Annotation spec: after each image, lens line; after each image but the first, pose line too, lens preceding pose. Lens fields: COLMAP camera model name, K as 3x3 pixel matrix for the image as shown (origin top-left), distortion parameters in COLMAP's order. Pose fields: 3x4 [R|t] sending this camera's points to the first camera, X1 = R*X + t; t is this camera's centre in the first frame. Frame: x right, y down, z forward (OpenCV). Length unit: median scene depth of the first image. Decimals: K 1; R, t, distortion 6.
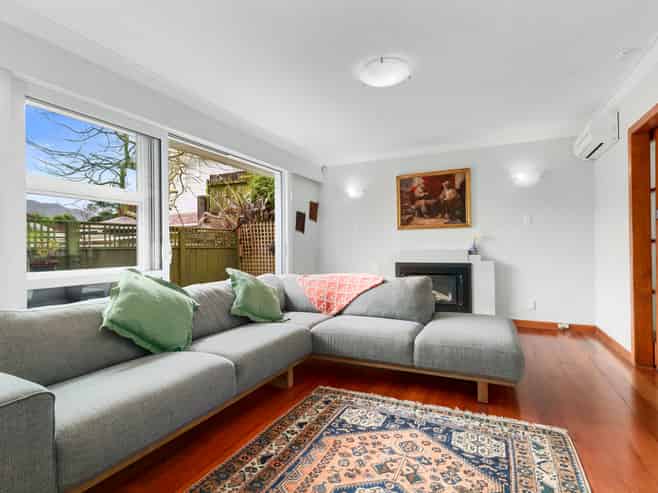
lens RADIAL K [[353.0, 0, 329.0], [0, 353.0, 246.5], [0, 0, 1]] dist [0.000340, 0.000093]
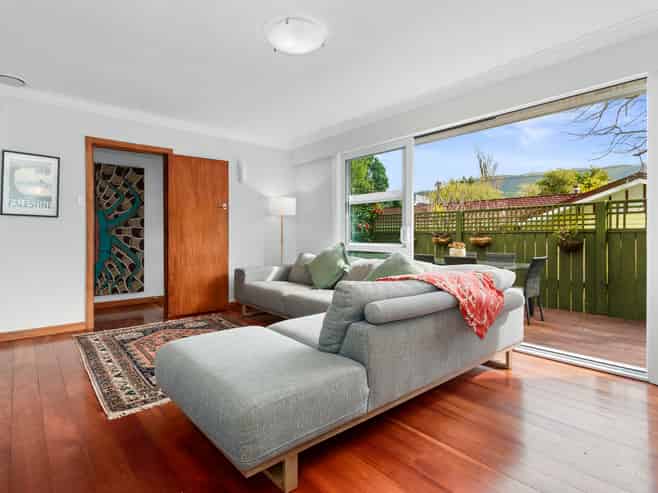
lens RADIAL K [[353.0, 0, 329.0], [0, 353.0, 246.5], [0, 0, 1]] dist [0.000340, 0.000093]
pose [[-0.395540, 0.043671, -0.917410, 1.031244], [0.012130, 0.999030, 0.042326, 0.001913], [0.918369, 0.005613, -0.395686, 1.533269]]
